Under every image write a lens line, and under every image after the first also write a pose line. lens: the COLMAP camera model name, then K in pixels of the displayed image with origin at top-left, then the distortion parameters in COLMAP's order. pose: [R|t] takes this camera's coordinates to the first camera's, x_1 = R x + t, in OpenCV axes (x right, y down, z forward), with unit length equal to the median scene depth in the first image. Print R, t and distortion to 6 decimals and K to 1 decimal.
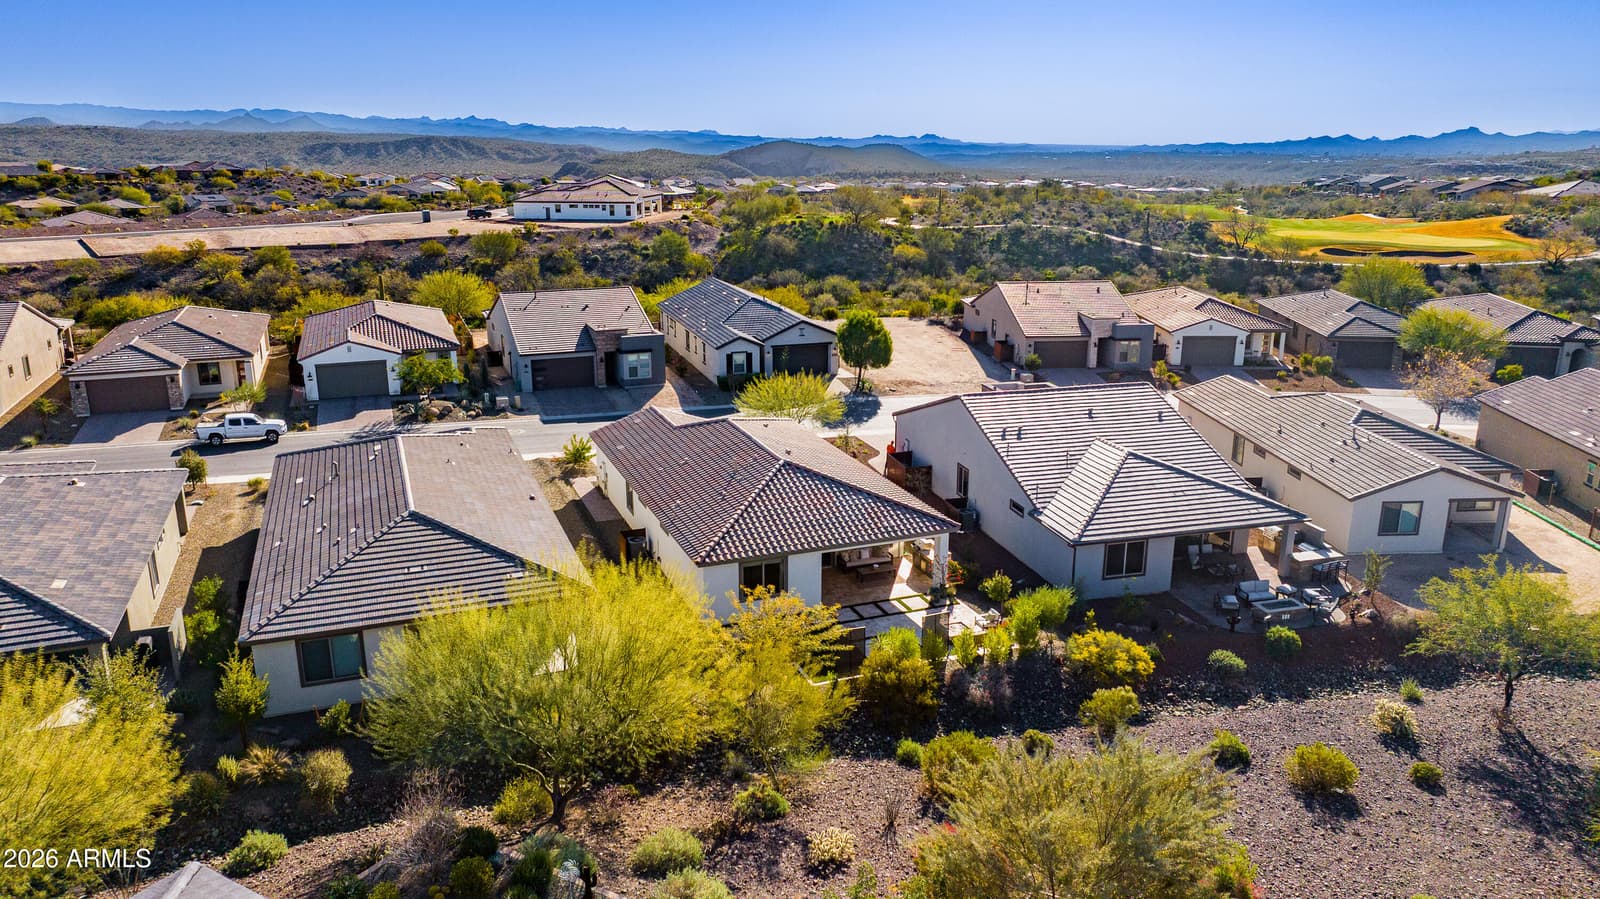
lens RADIAL K [[1099.5, 0, 797.3], [0, 1099.5, 449.3], [0, 0, 1]] dist [-0.024489, 0.006466]
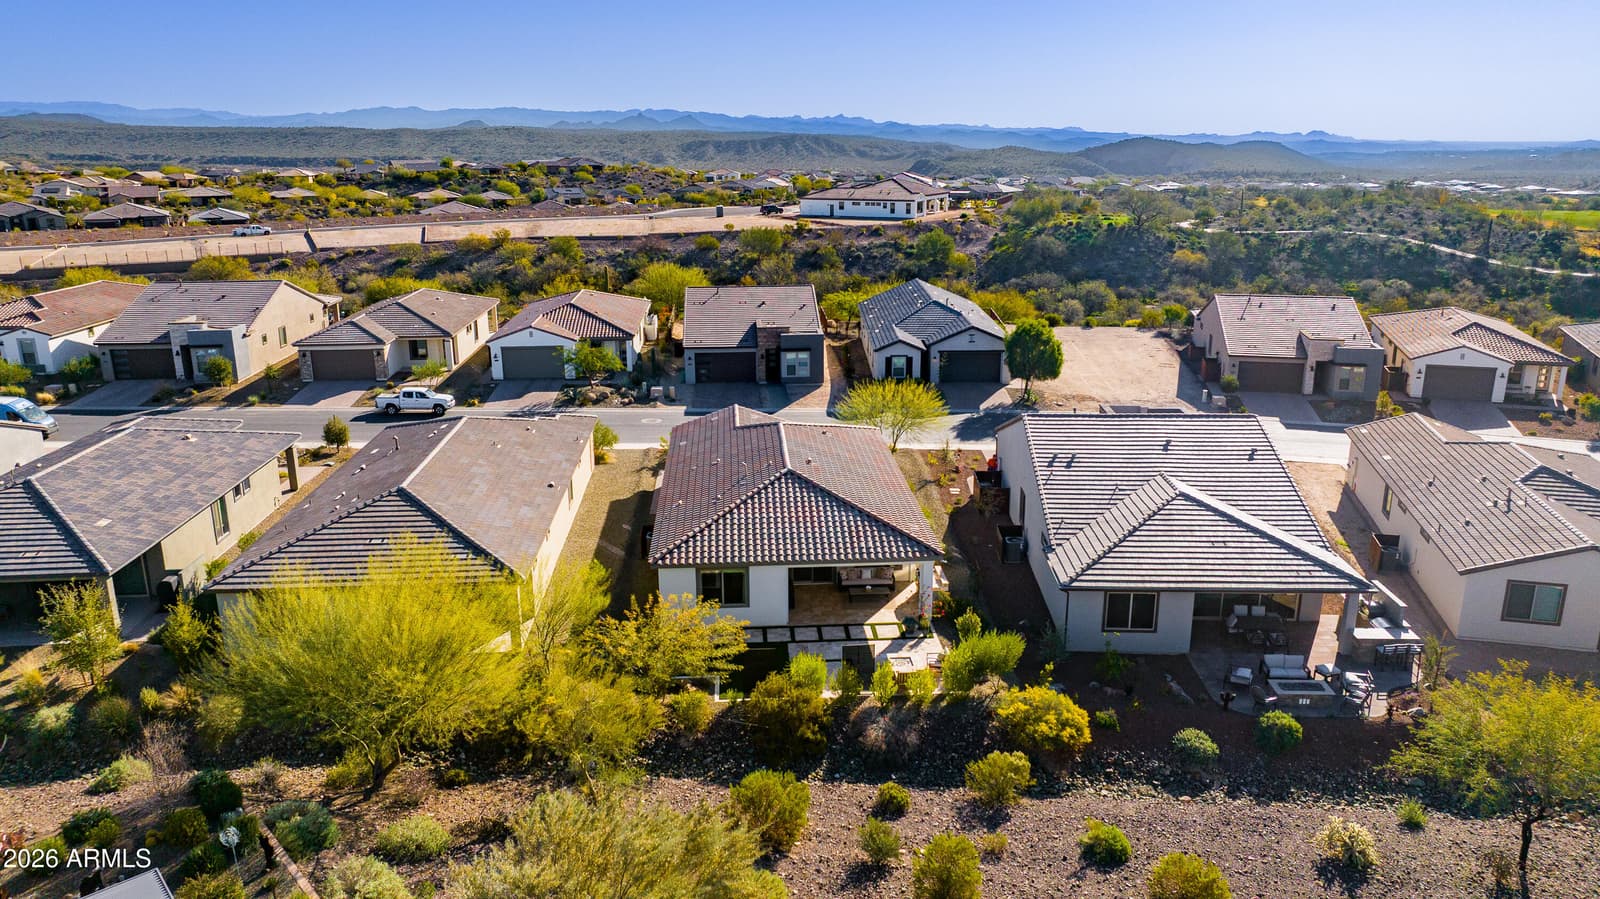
lens RADIAL K [[1099.5, 0, 802.2], [0, 1099.5, 452.0], [0, 0, 1]] dist [-0.024489, 0.006466]
pose [[0.953501, 0.077468, -0.291265, 0.173340], [-0.076143, 0.996970, 0.015901, -0.013322], [0.291615, 0.007016, 0.956510, 0.042714]]
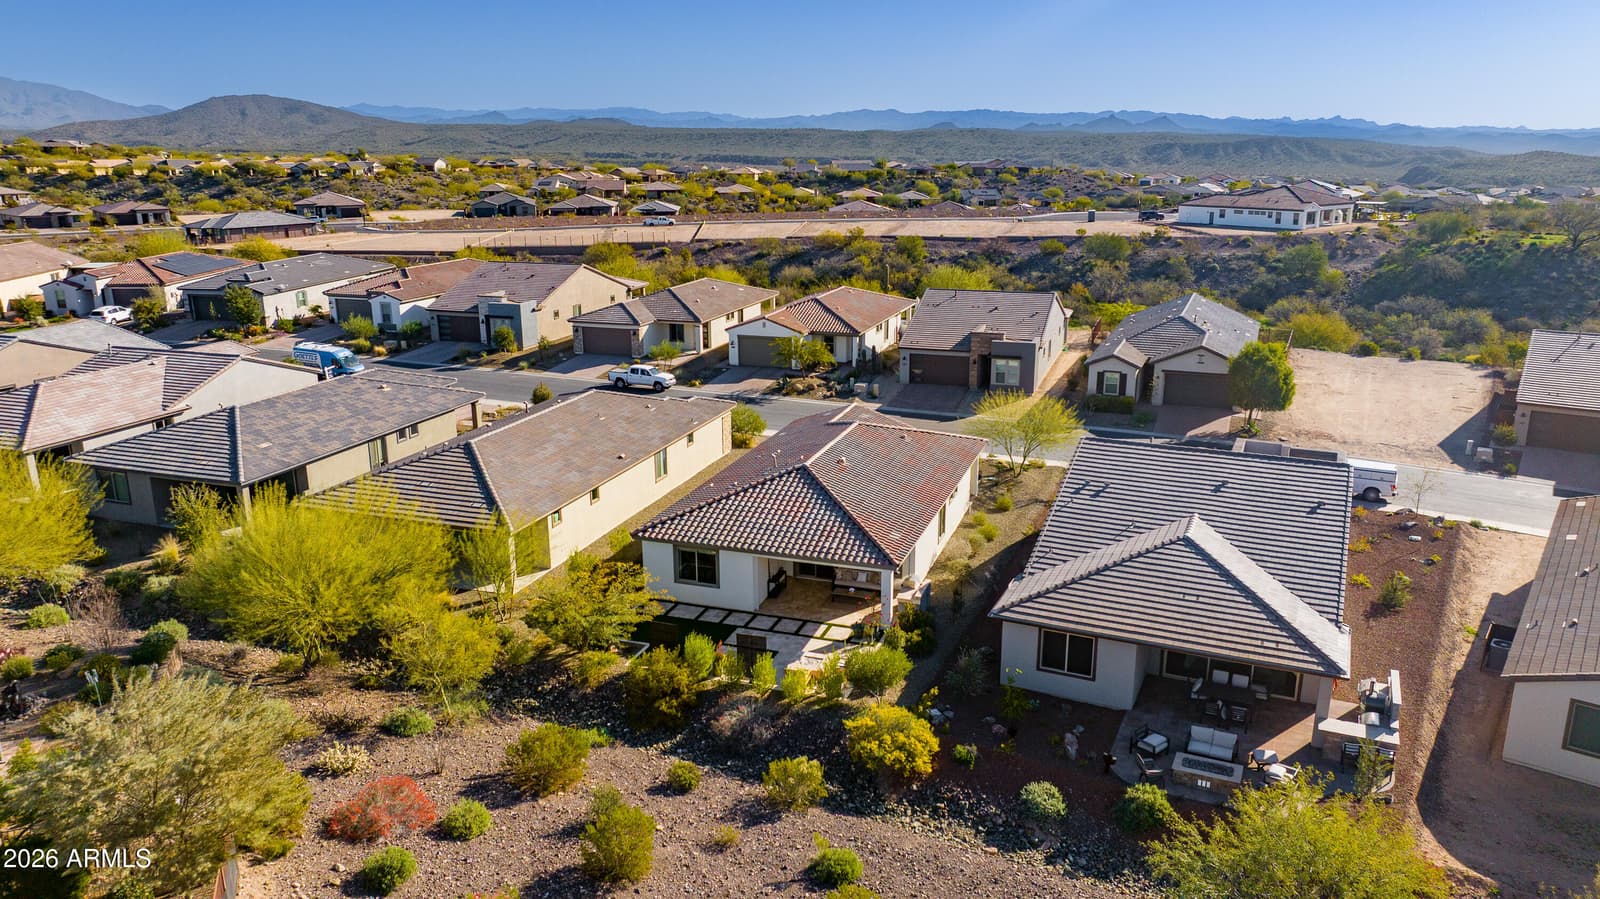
lens RADIAL K [[1099.5, 0, 806.6], [0, 1099.5, 455.5], [0, 0, 1]] dist [-0.024489, 0.006466]
pose [[0.762948, 0.172429, -0.623040, 0.375376], [-0.169463, 0.983414, 0.064647, -0.038904], [0.623853, 0.056260, 0.779514, 0.135330]]
